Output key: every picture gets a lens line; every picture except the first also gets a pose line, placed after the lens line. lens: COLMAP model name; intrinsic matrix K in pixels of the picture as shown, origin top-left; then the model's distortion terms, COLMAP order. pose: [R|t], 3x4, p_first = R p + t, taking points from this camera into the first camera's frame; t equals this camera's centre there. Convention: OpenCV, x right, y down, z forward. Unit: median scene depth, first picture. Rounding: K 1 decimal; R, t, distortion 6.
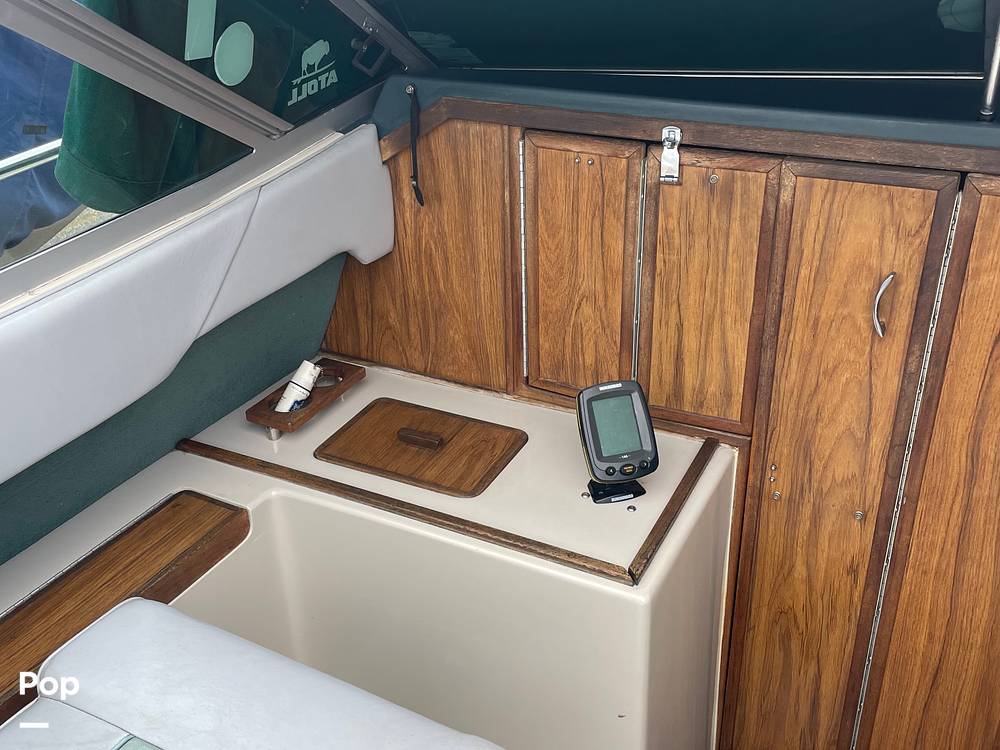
lens RADIAL K [[1014.8, 0, 490.8], [0, 1014.8, 380.9], [0, 0, 1]] dist [0.042674, 0.000000]
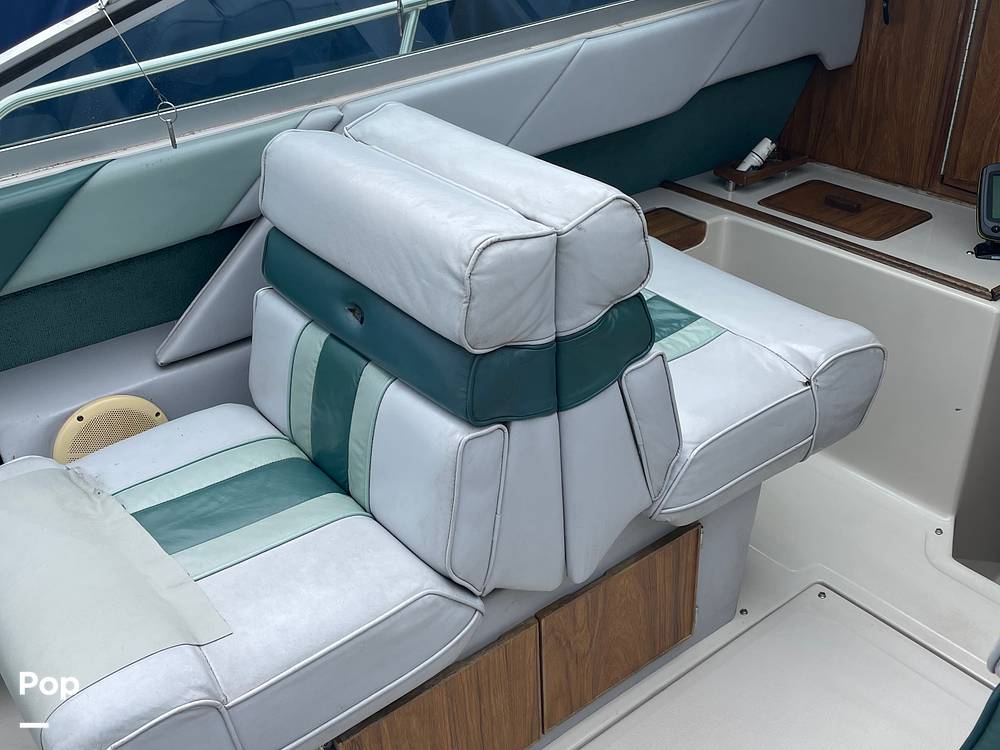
lens RADIAL K [[1014.8, 0, 479.3], [0, 1014.8, 373.4], [0, 0, 1]] dist [0.042674, 0.000000]
pose [[0.904244, 0.212139, -0.370595, 0.041999], [-0.195006, 0.977234, 0.083585, 0.256159], [0.379890, -0.003313, 0.925026, -0.404301]]
